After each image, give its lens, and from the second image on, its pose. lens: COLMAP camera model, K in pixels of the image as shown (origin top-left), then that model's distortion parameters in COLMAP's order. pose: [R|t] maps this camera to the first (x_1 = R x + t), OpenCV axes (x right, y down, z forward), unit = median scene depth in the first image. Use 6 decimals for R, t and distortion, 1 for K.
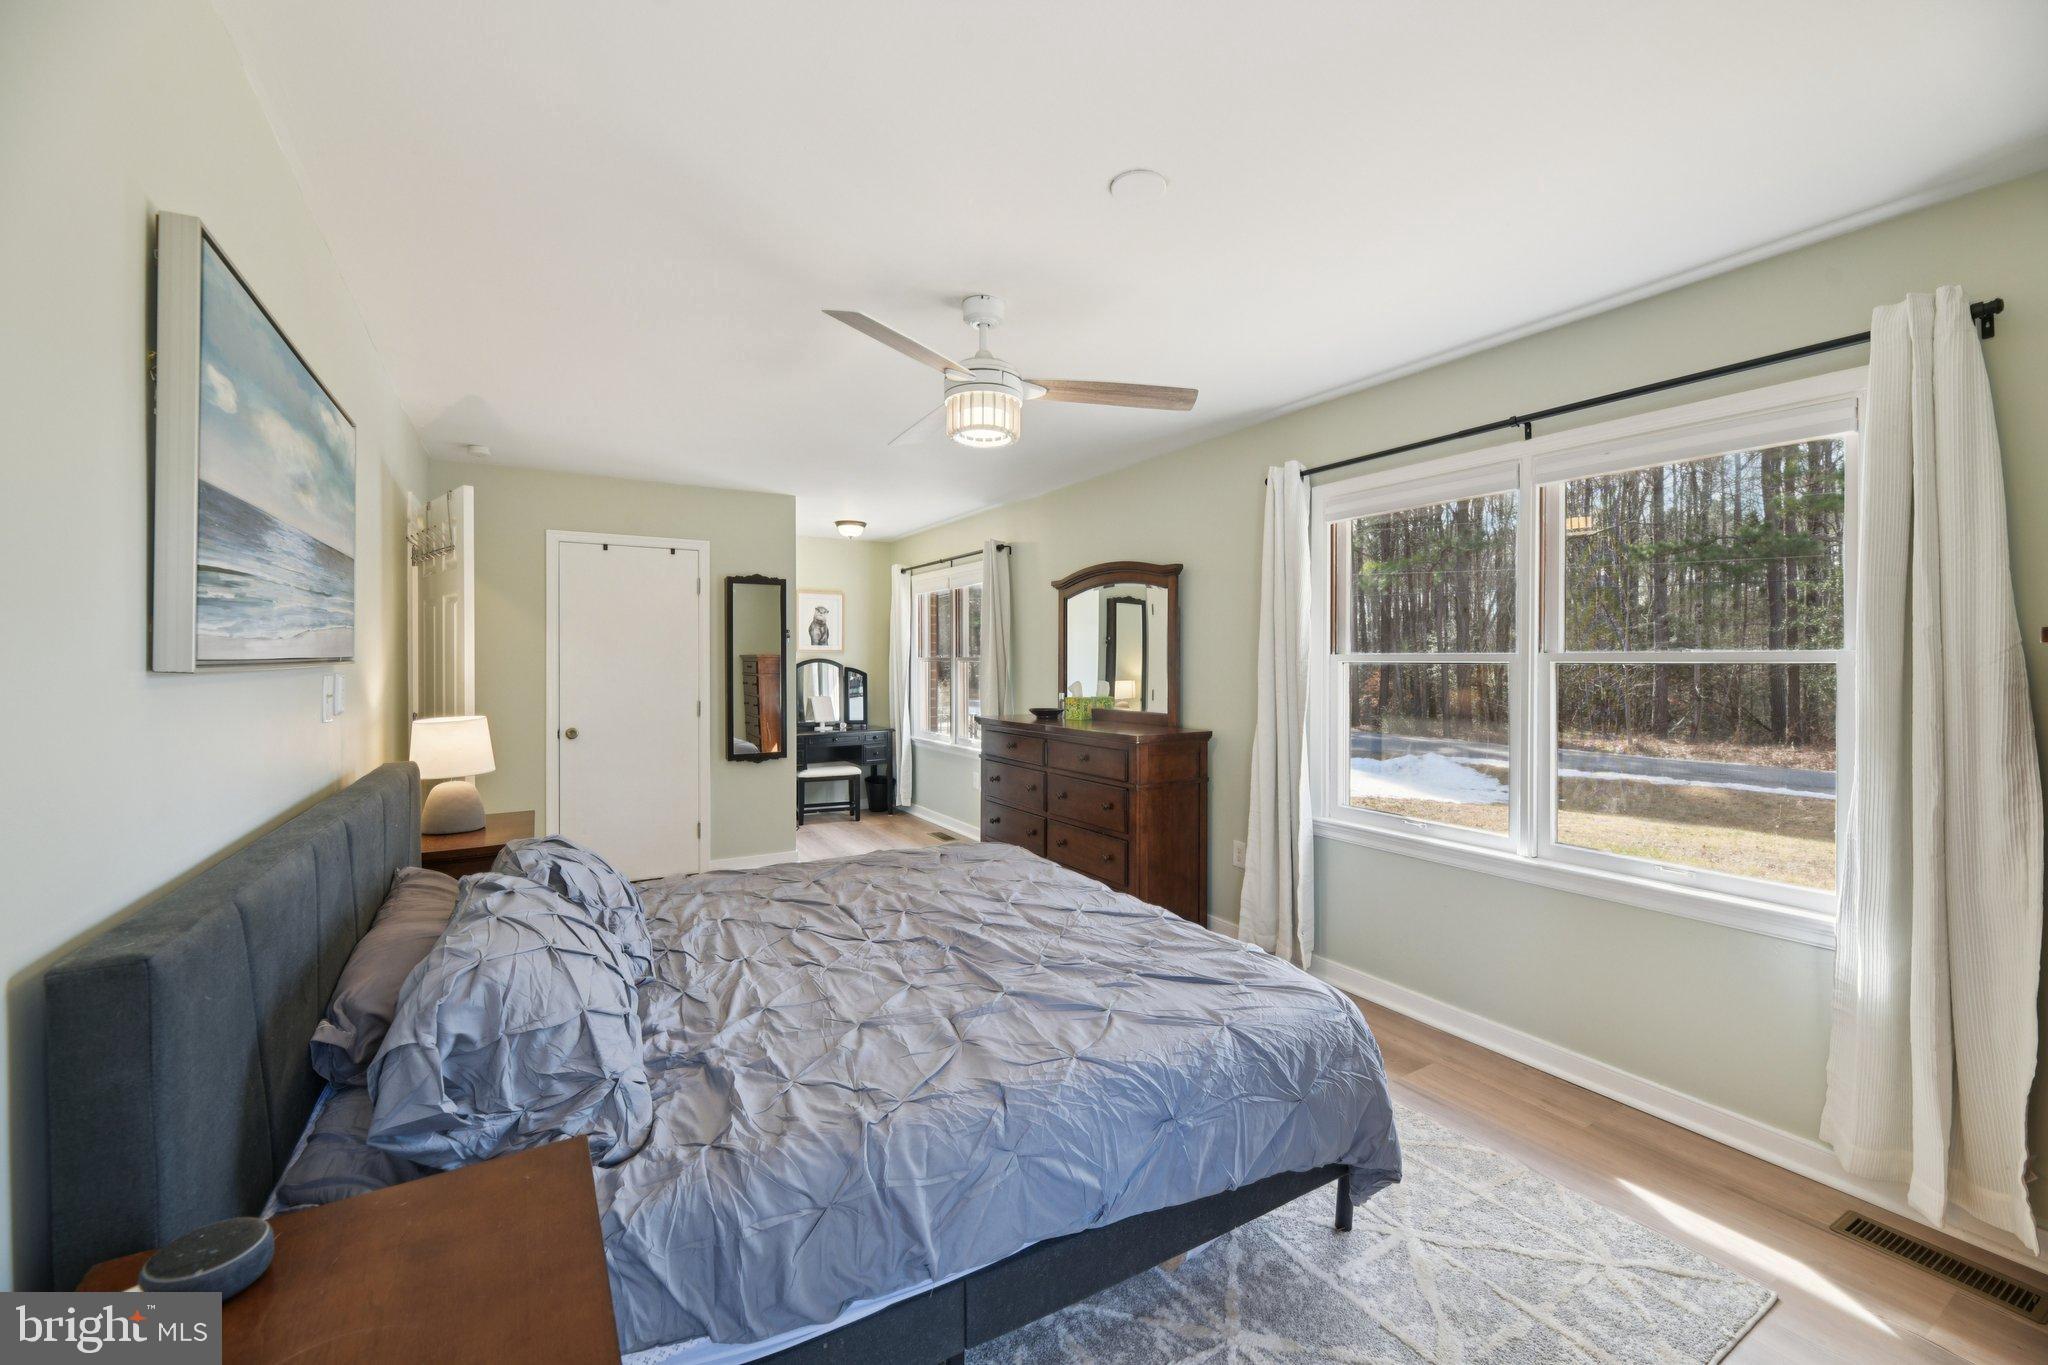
lens RADIAL K [[827.3, 0, 1021.0], [0, 827.3, 668.3], [0, 0, 1]] dist [0.000859, -0.002613]
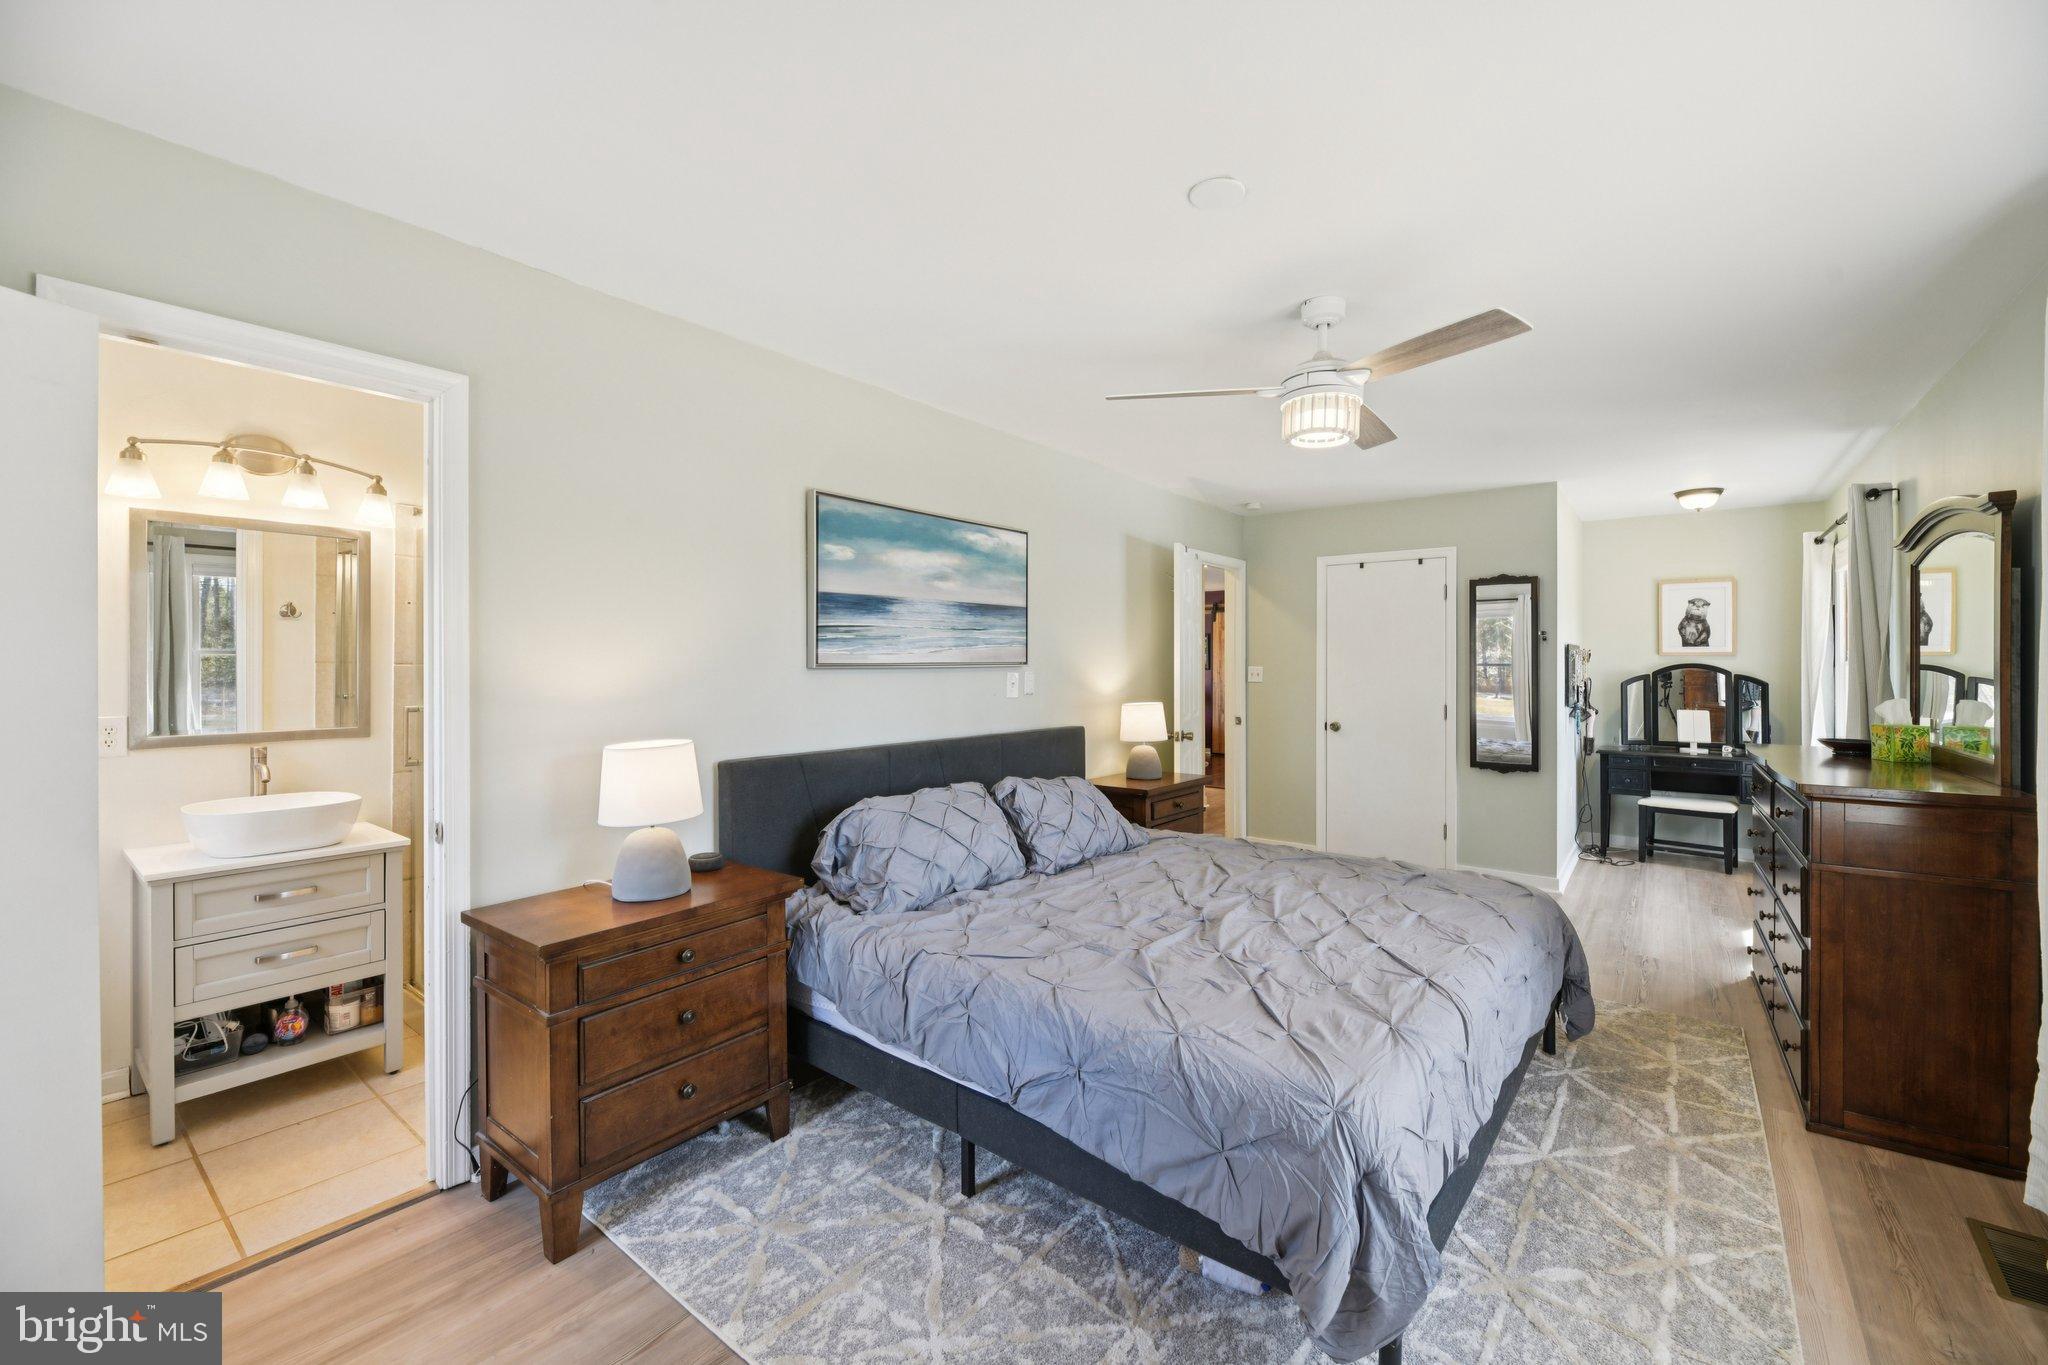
lens RADIAL K [[827.3, 0, 1043.0], [0, 827.3, 665.5], [0, 0, 1]] dist [0.000859, -0.002613]
pose [[0.369608, 0.001577, -0.929186, 0.400790], [-0.011303, 0.999932, -0.002799, -0.000326], [0.929119, 0.011537, 0.369601, 0.175139]]
